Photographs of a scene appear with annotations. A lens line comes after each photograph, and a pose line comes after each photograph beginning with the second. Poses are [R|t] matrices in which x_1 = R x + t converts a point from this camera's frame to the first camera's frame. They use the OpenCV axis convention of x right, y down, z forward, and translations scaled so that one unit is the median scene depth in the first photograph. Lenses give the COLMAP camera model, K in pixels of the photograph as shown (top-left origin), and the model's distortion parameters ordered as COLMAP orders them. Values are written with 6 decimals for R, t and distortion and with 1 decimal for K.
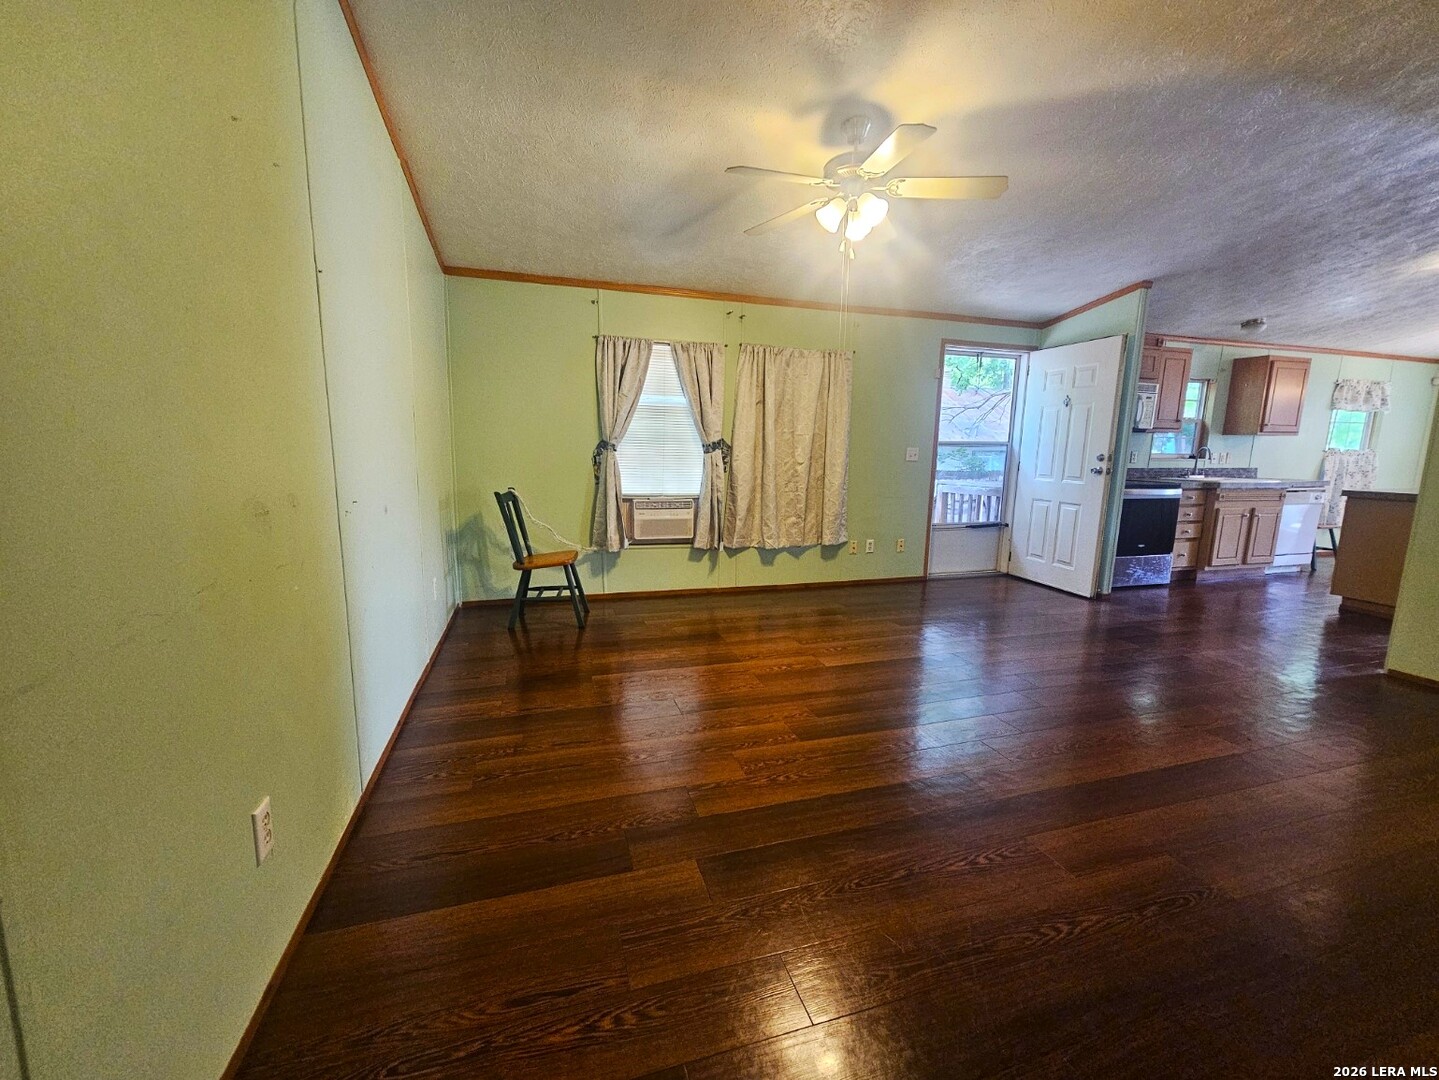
lens RADIAL K [[589.3, 0, 712.8], [0, 589.3, 541.7], [0, 0, 1]] dist [0.002075, -0.002553]
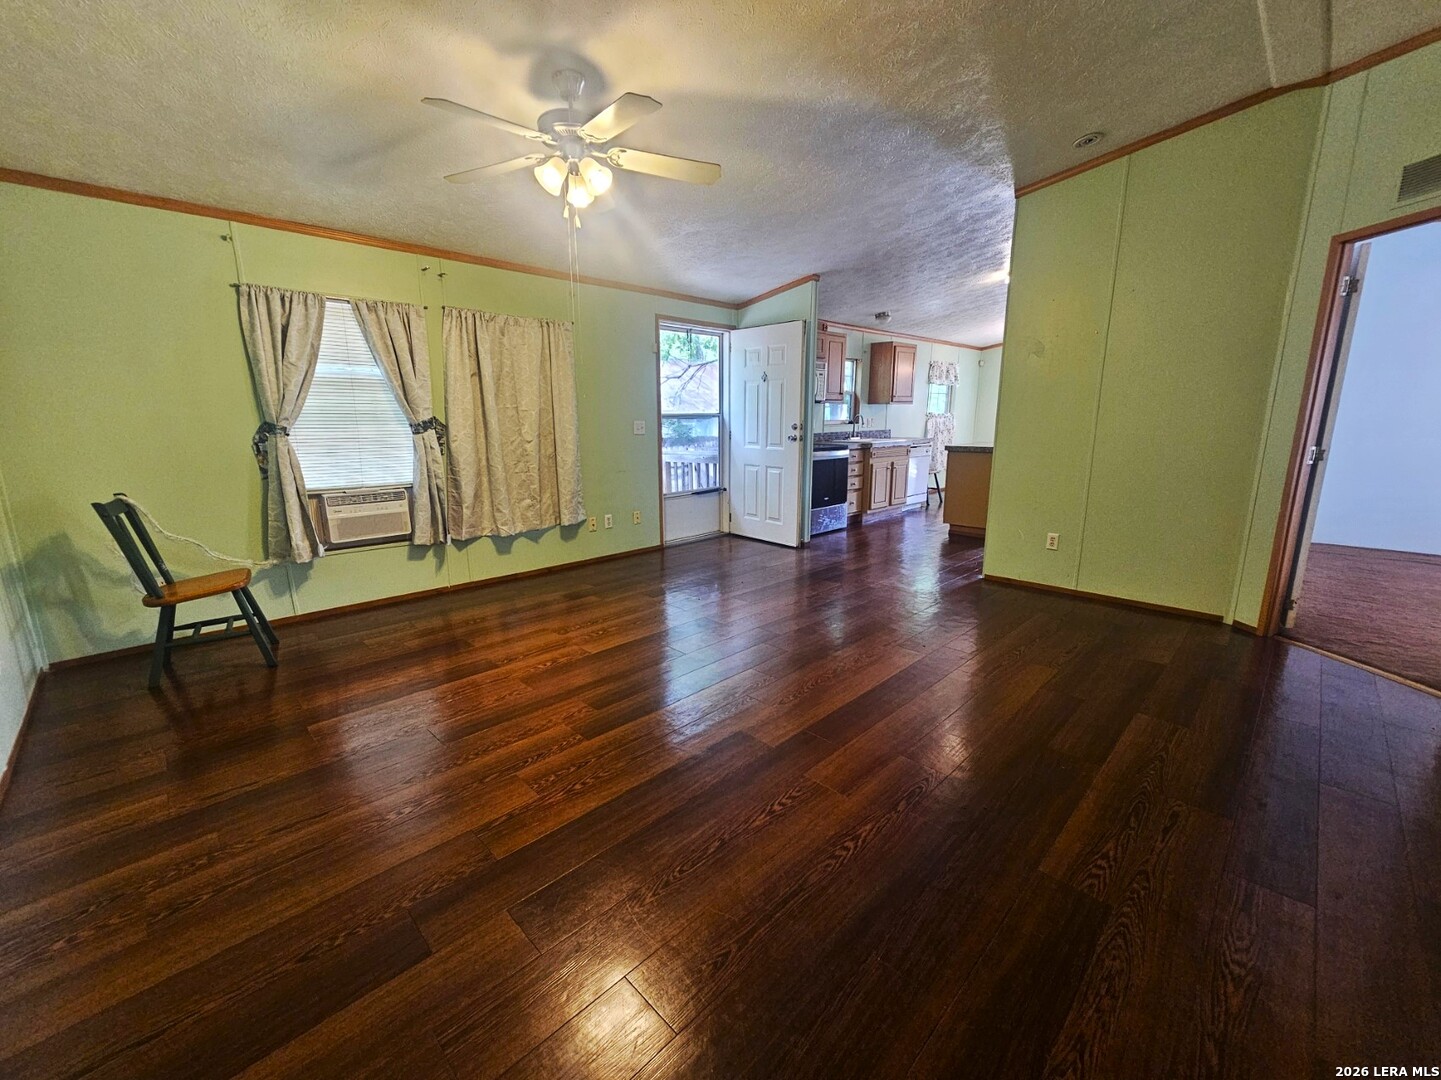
lens RADIAL K [[592.5, 0, 717.6], [0, 592.5, 539.0], [0, 0, 1]] dist [0.002285, 0.000126]
pose [[0.883268, -0.114256, 0.454734, -0.033244], [0.092850, 0.993271, 0.069217, -0.017425], [-0.459583, -0.018915, 0.887933, 0.027427]]
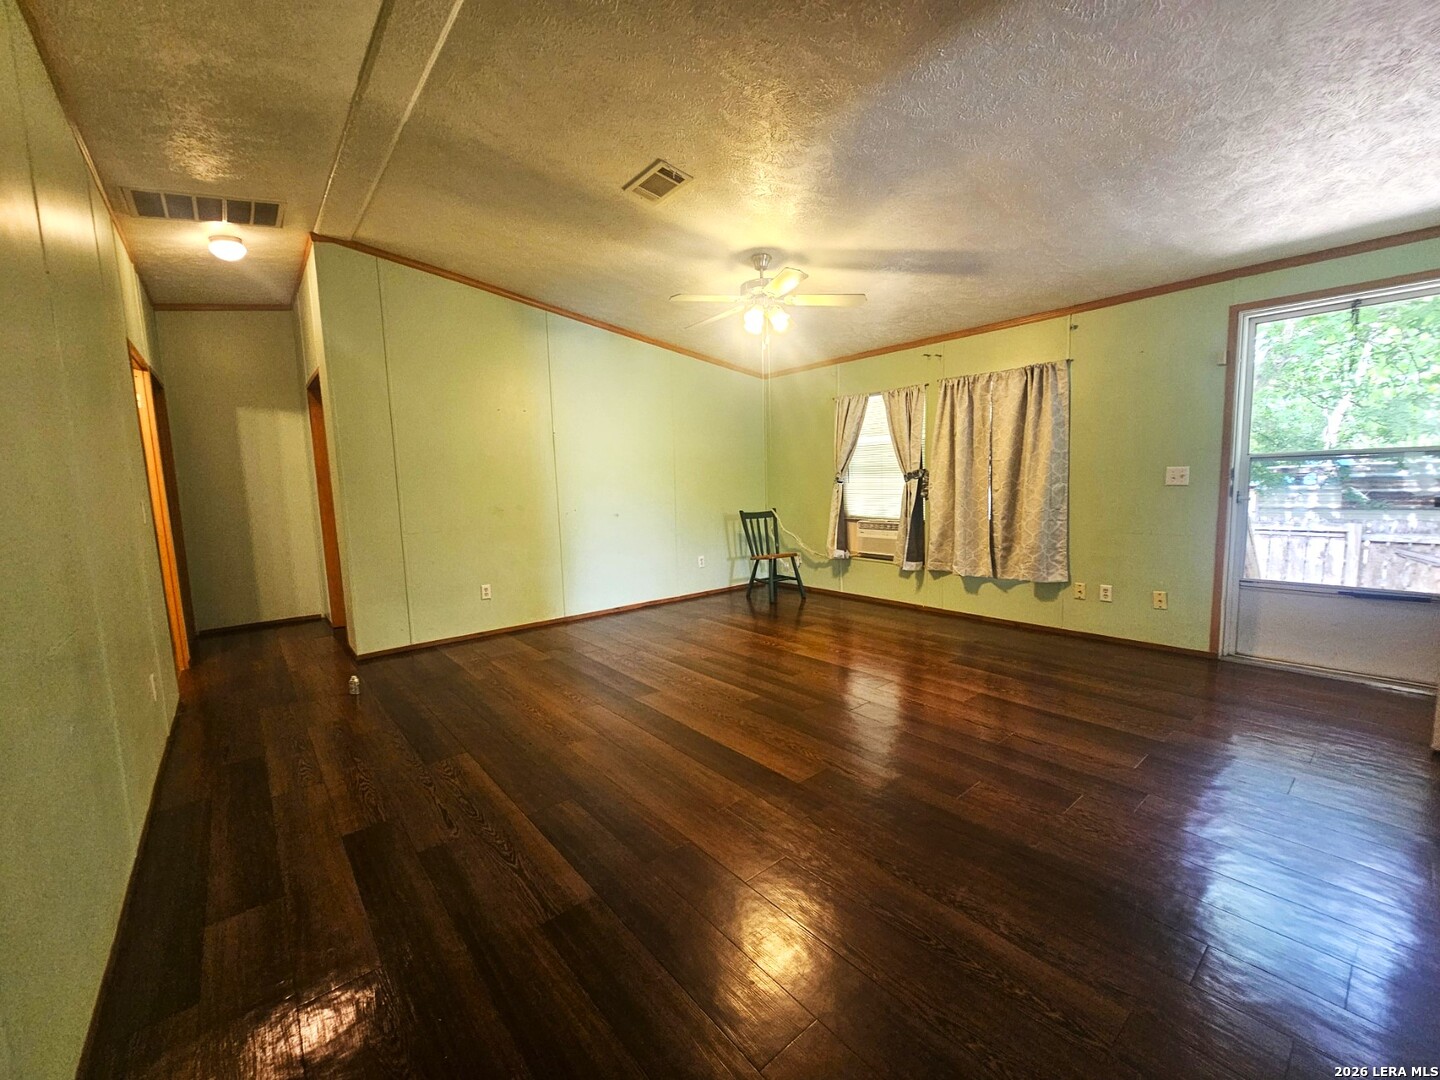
lens RADIAL K [[581.2, 0, 709.4], [0, 581.2, 542.0], [0, 0, 1]] dist [0.000847, 0.000234]
pose [[0.383956, 0.074197, -0.920366, 0.875412], [-0.108653, 0.993472, 0.034764, -0.033953], [0.916937, 0.086653, 0.389511, 0.227424]]
